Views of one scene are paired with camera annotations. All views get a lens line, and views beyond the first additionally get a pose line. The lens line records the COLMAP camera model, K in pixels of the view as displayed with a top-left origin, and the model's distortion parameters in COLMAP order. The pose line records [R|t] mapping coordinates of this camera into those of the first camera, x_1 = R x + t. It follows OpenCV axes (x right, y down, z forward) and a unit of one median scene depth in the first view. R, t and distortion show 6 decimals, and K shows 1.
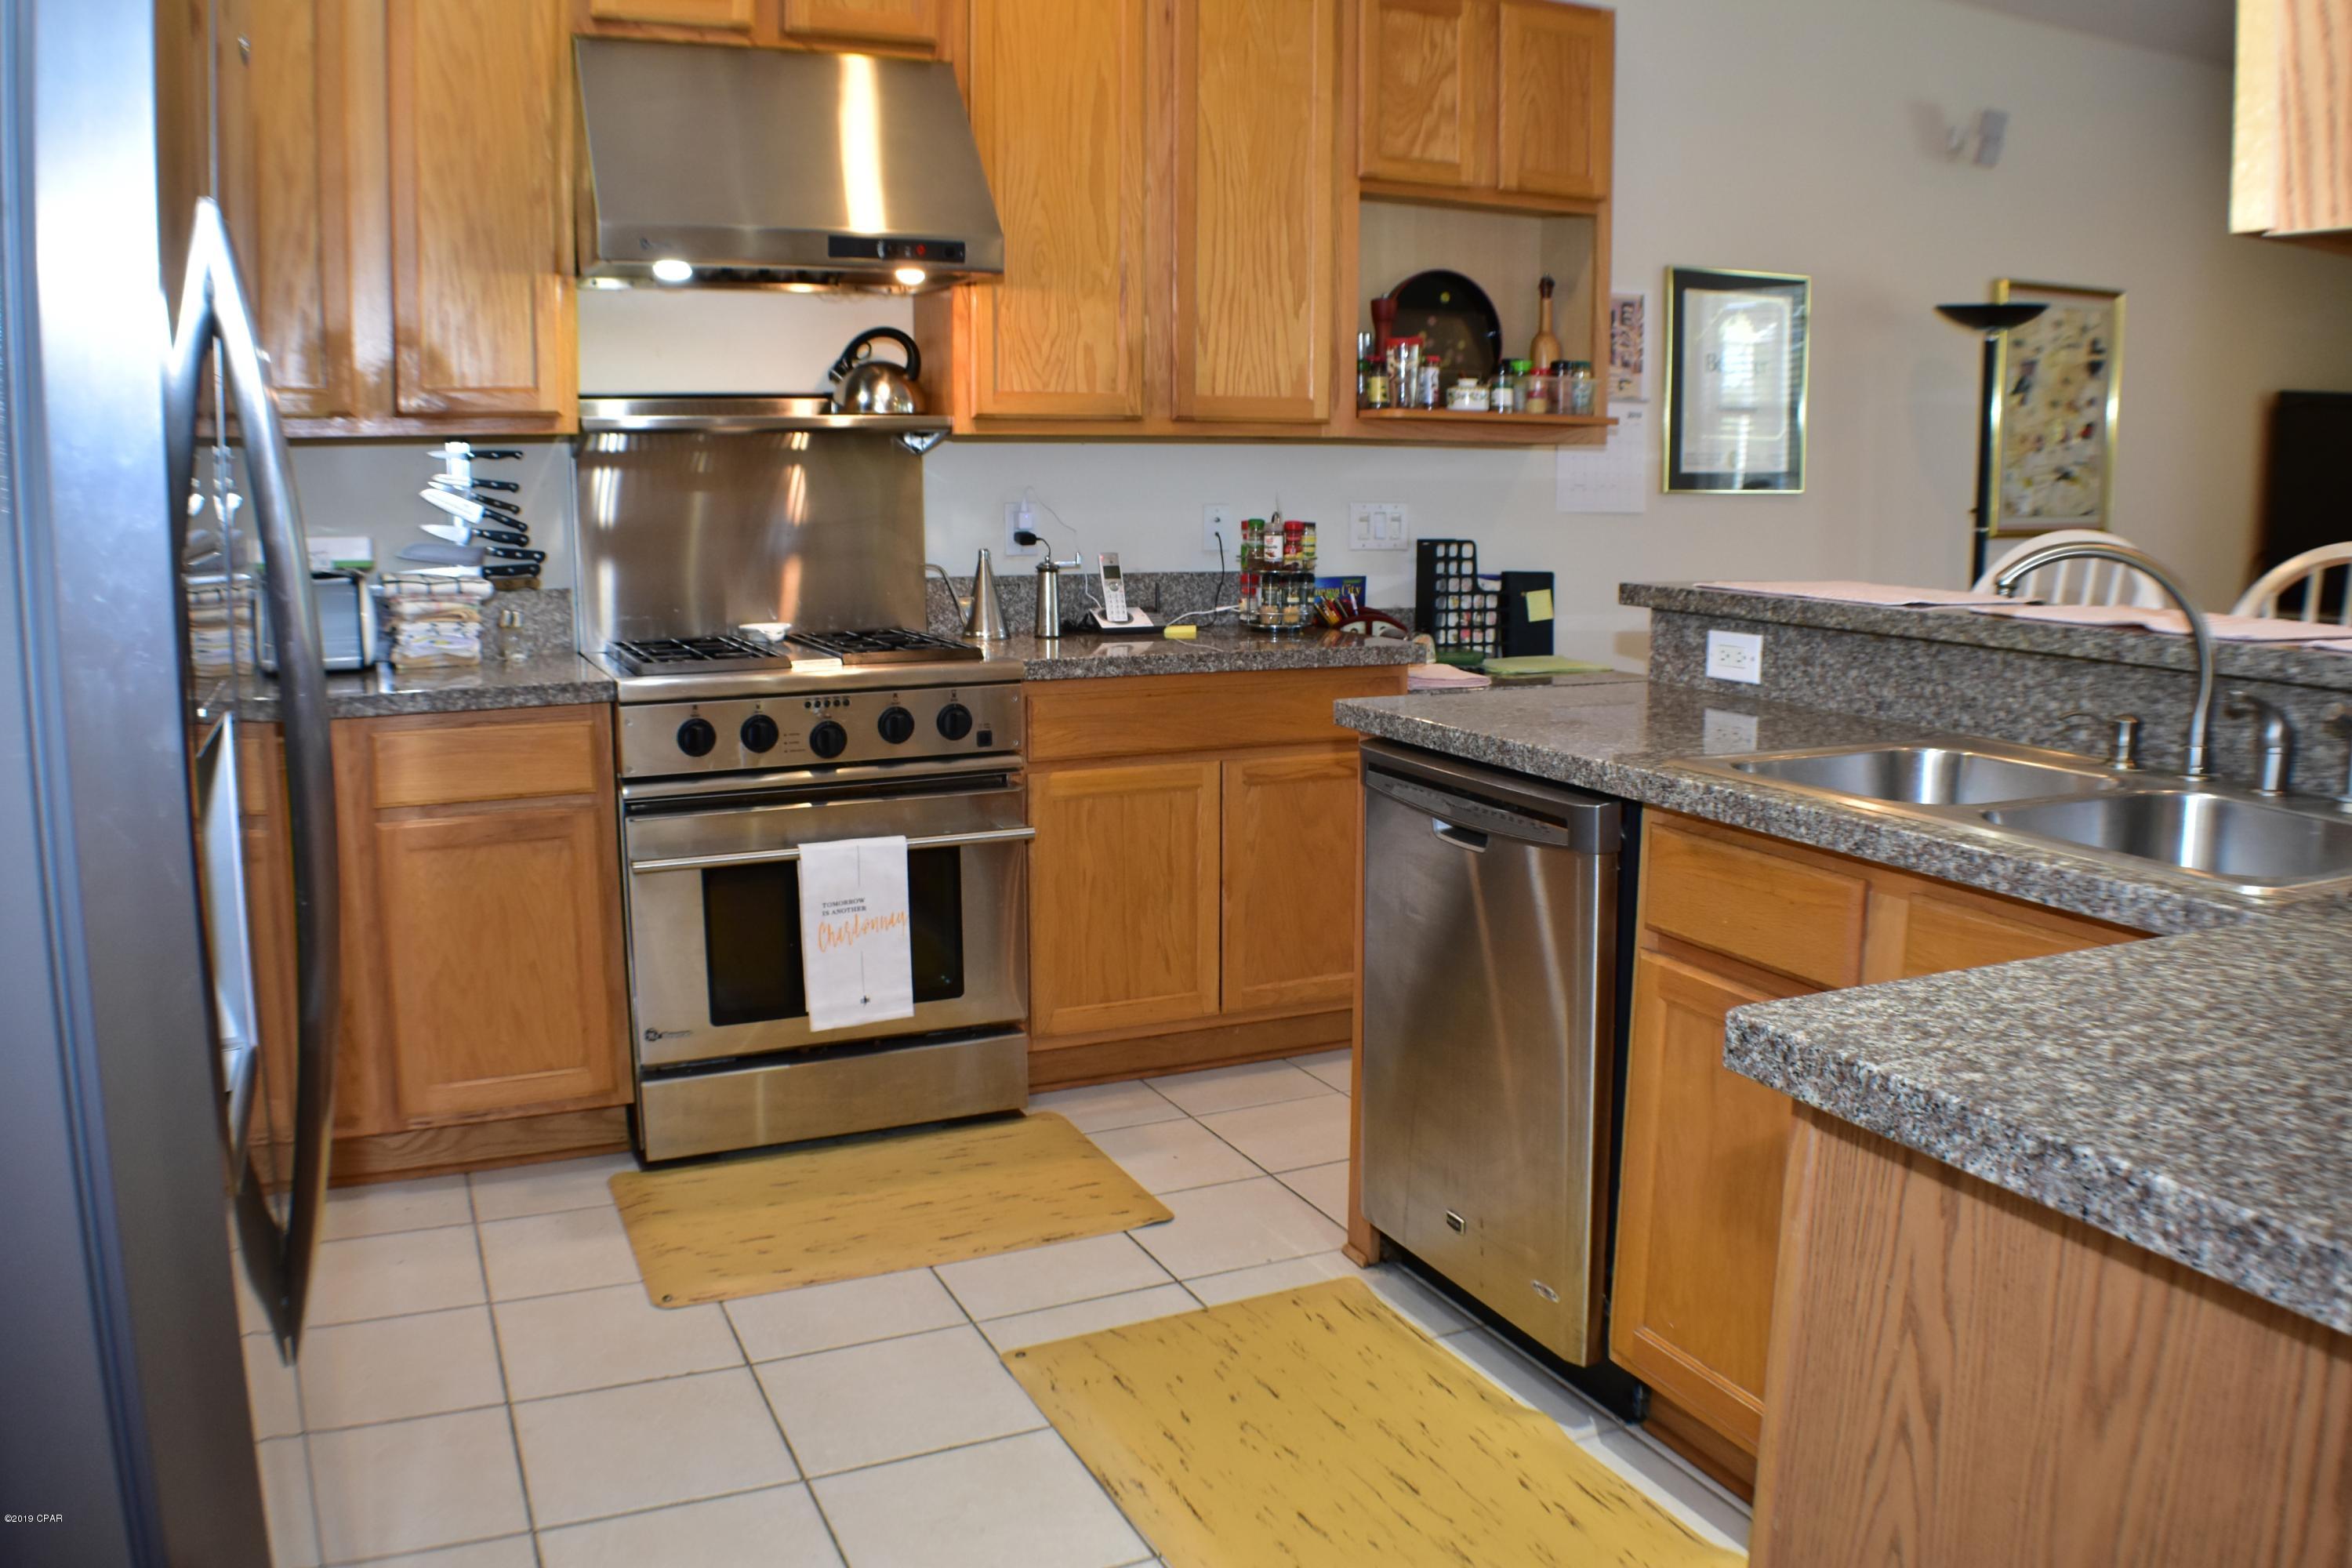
lens RADIAL K [[1848.4, 0, 1176.2], [0, 1848.4, 797.1], [0, 0, 1]] dist [-0.161116, 0.040982]
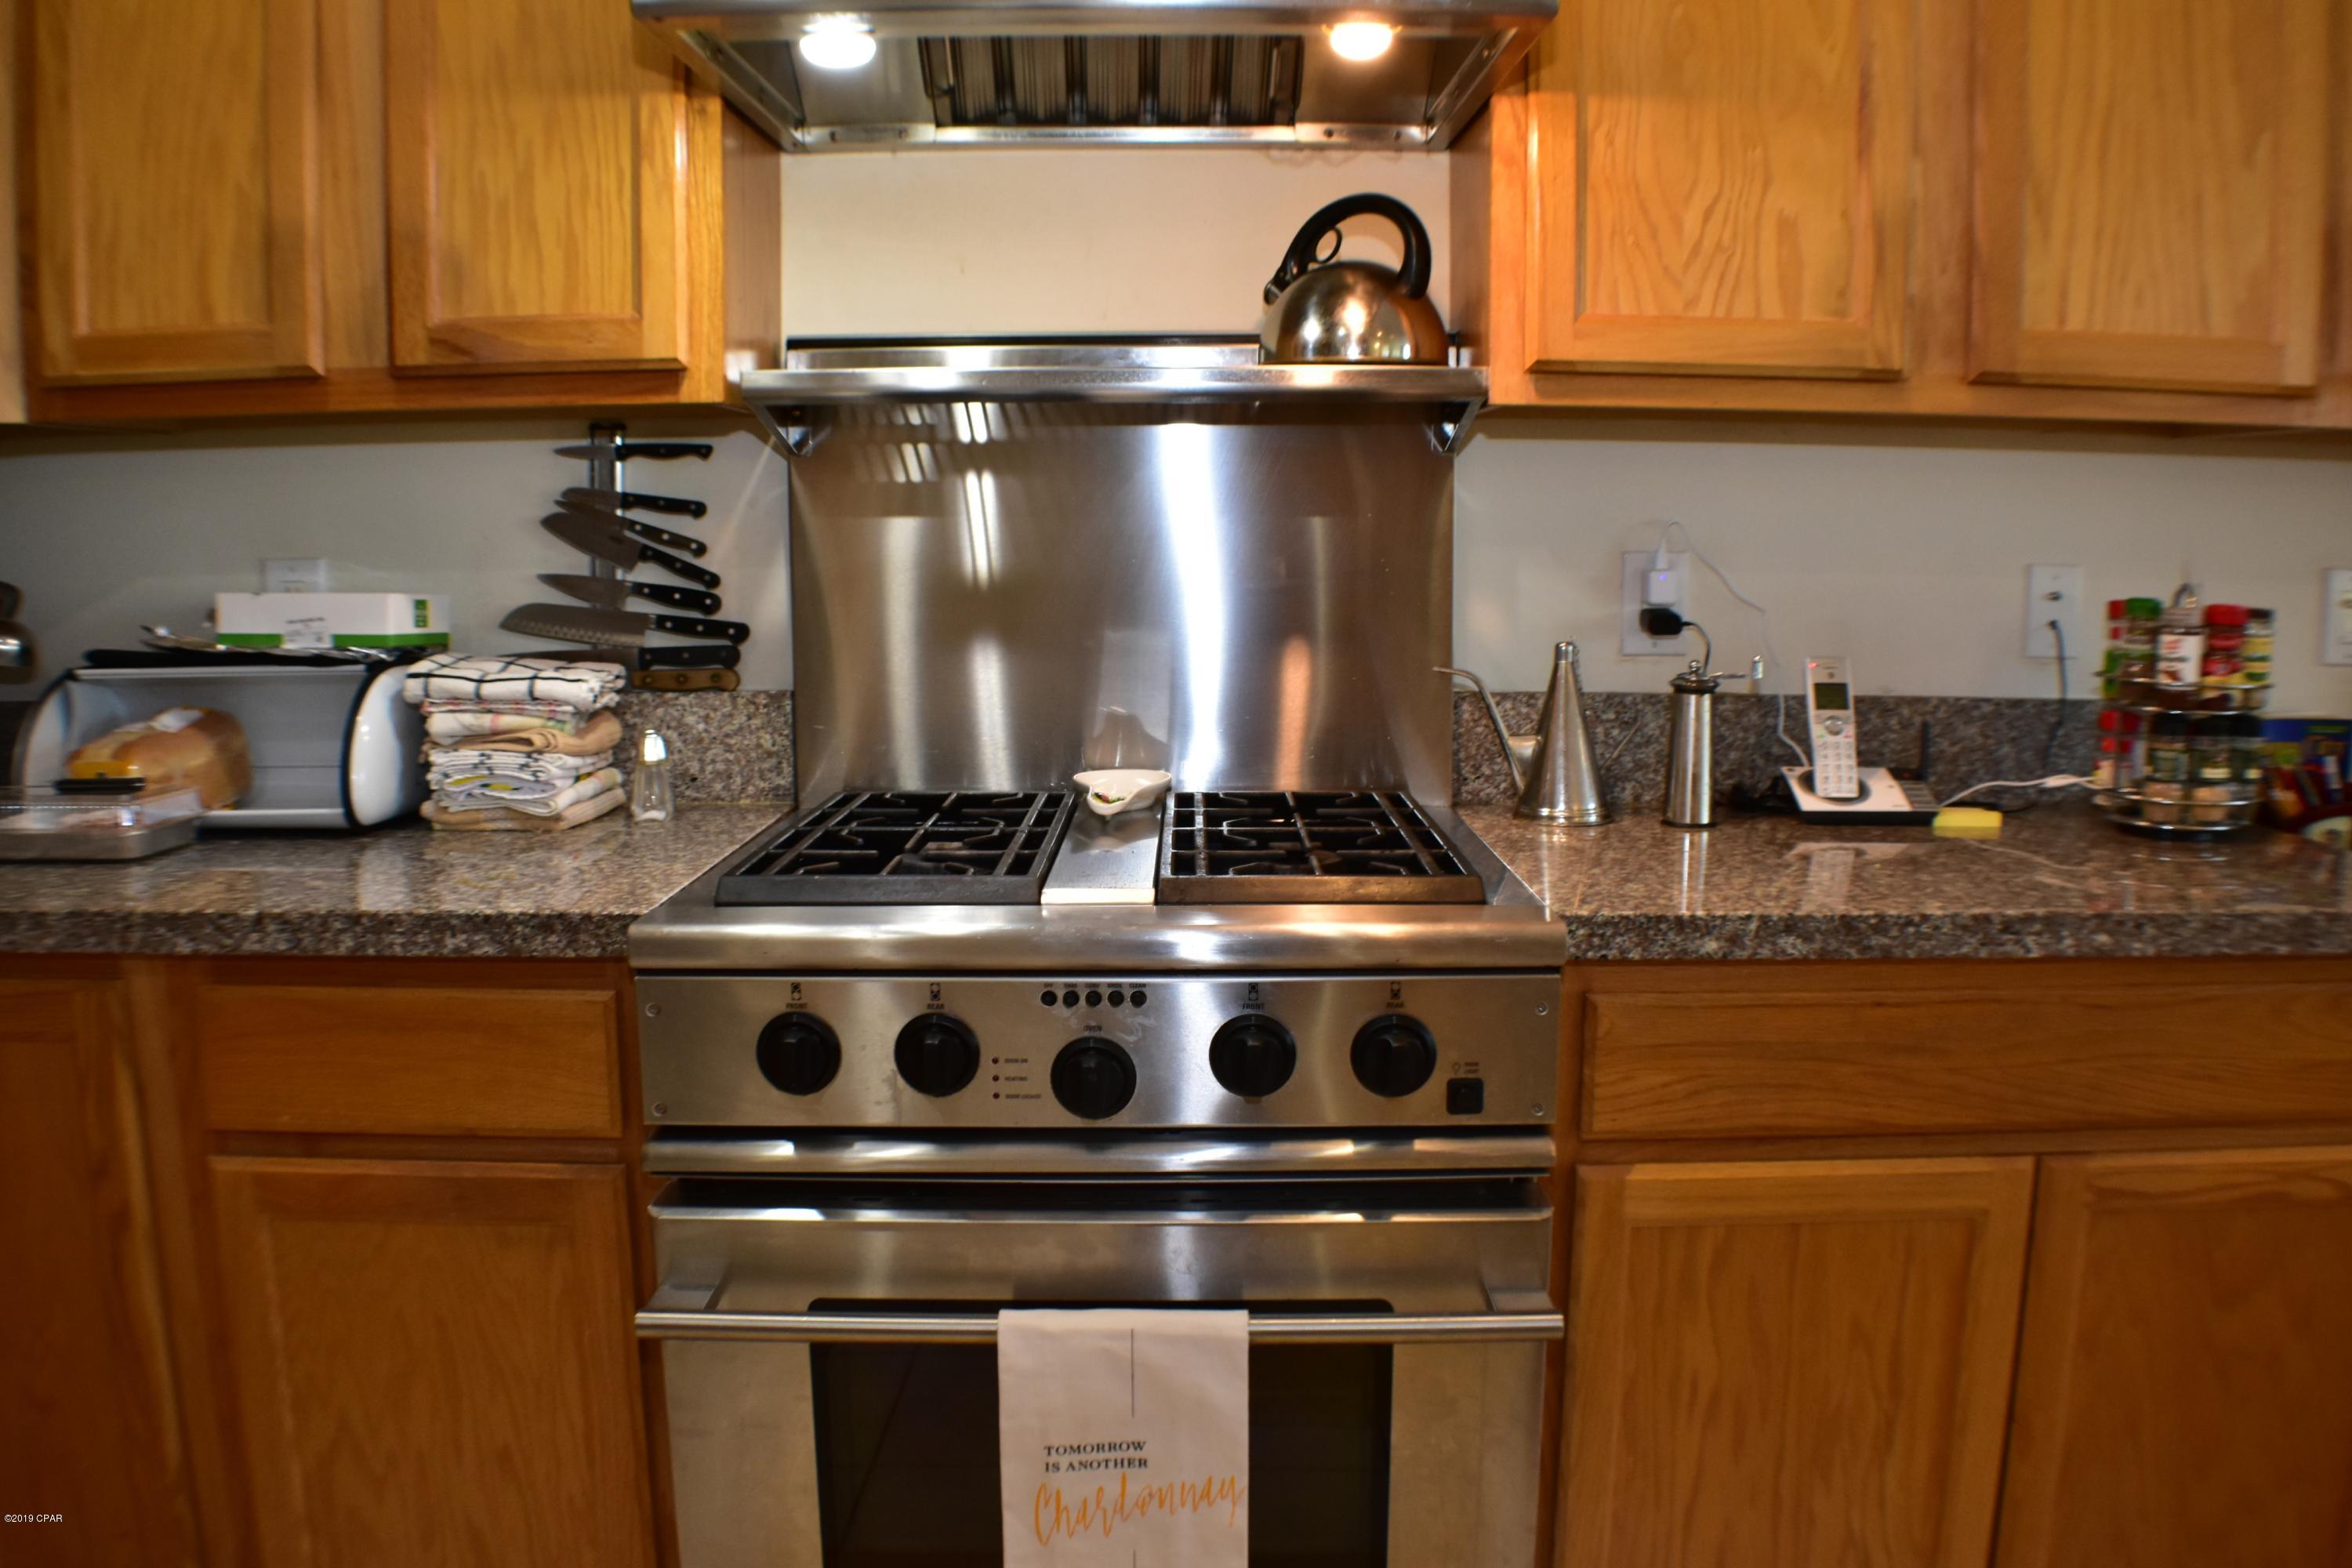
lens RADIAL K [[1848.4, 0, 1176.2], [0, 1848.4, 797.1], [0, 0, 1]] dist [-0.161116, 0.040982]
pose [[0.913063, 0.059456, -0.403462, 0.002495], [-0.070863, 0.997396, -0.013387, -0.082562], [0.401616, 0.040814, 0.914898, 0.528210]]
